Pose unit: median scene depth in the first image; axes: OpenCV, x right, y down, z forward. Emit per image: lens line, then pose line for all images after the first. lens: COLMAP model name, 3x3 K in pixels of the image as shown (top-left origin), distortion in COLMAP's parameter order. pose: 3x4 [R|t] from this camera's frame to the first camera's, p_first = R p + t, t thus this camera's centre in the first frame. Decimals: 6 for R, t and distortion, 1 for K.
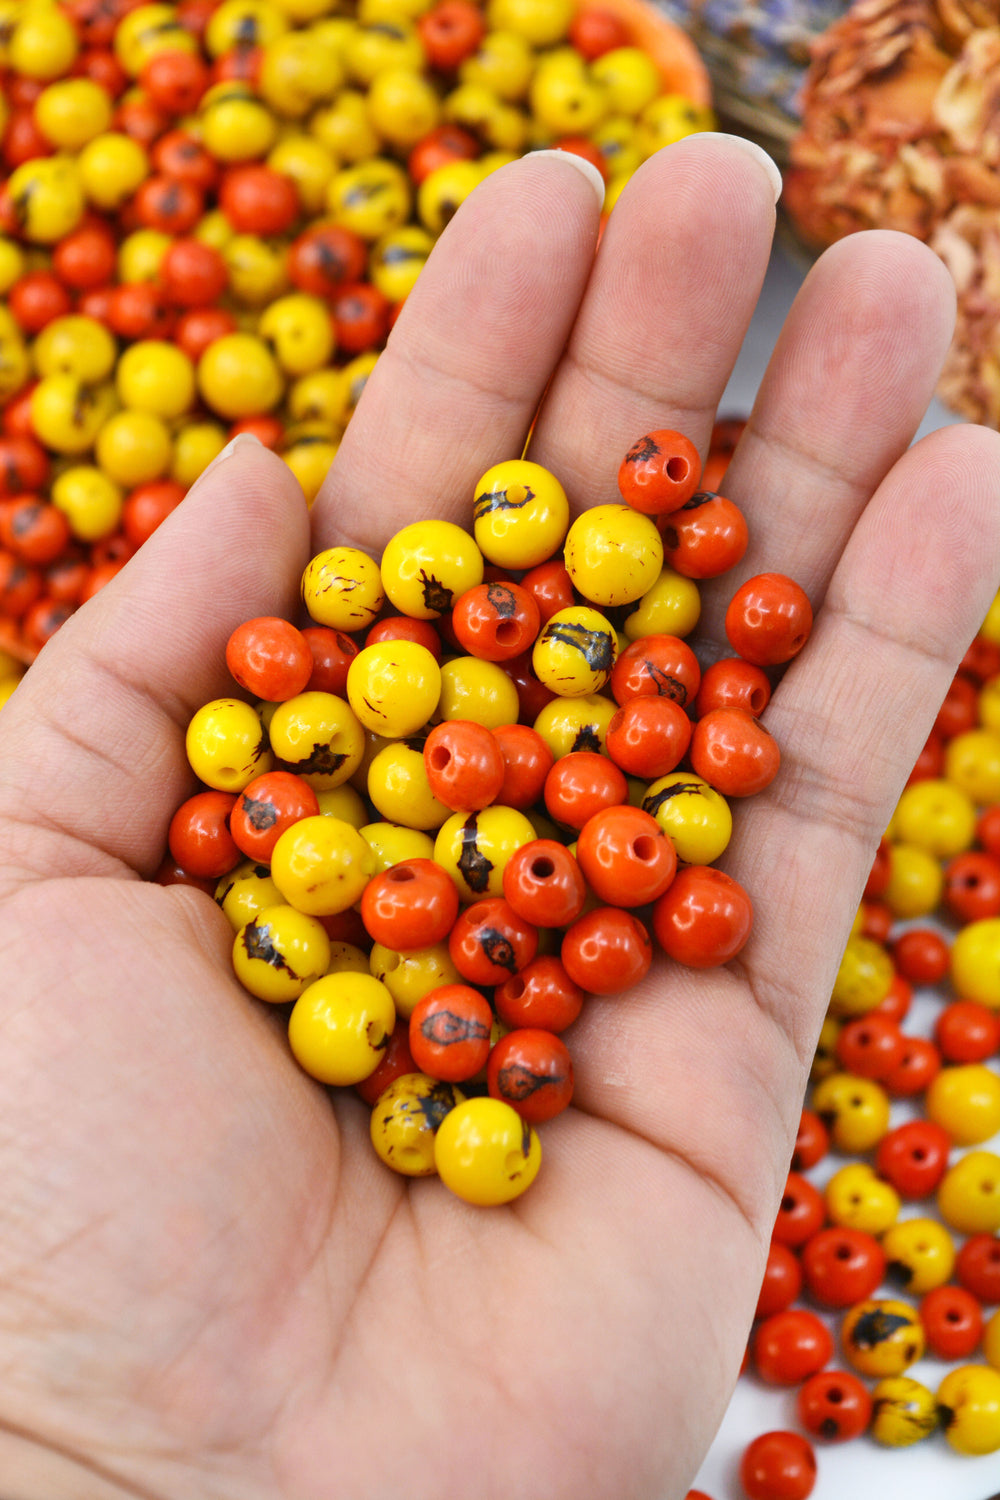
lens RADIAL K [[3215.0, 0, 502.9], [0, 3215.0, 762.1], [0, 0, 1]] dist [0.080330, 0.000000]
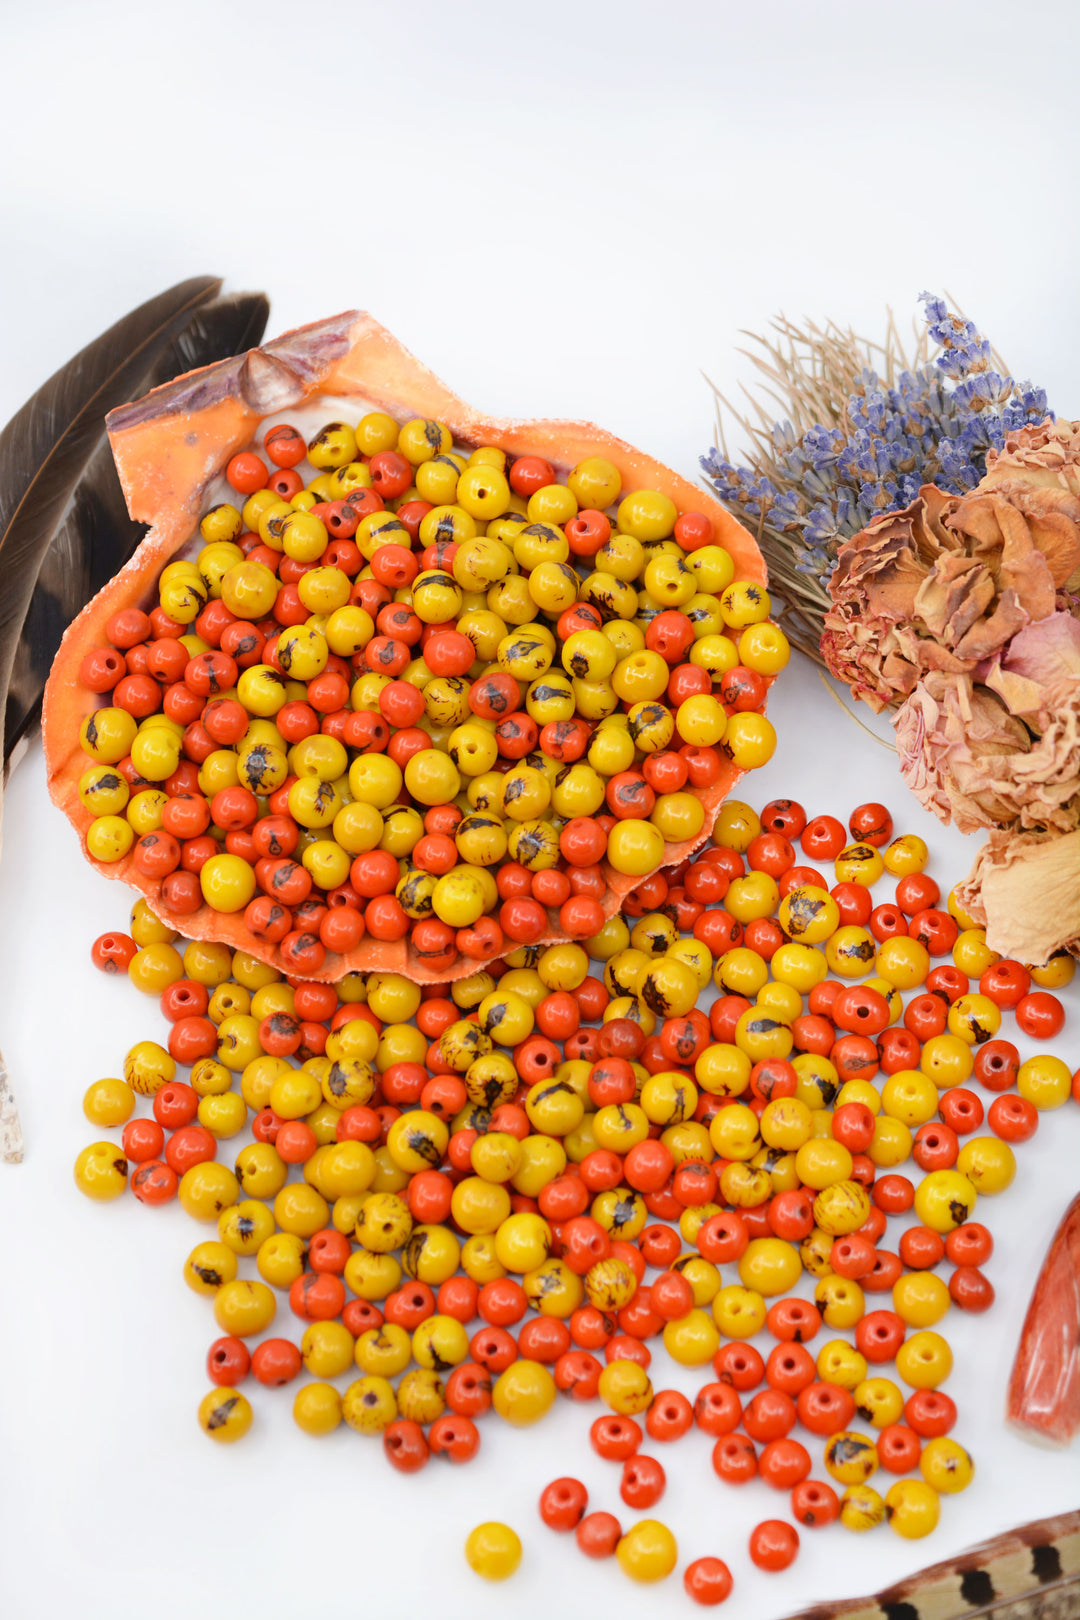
lens RADIAL K [[3472.2, 0, 546.2], [0, 3472.2, 810.7], [0, 0, 1]] dist [0.080330, 0.000000]
pose [[0.996260, 0.014166, -0.085242, 0.100495], [-0.017283, 0.999205, -0.035938, -0.049523], [0.084665, 0.037277, 0.995712, -0.534530]]
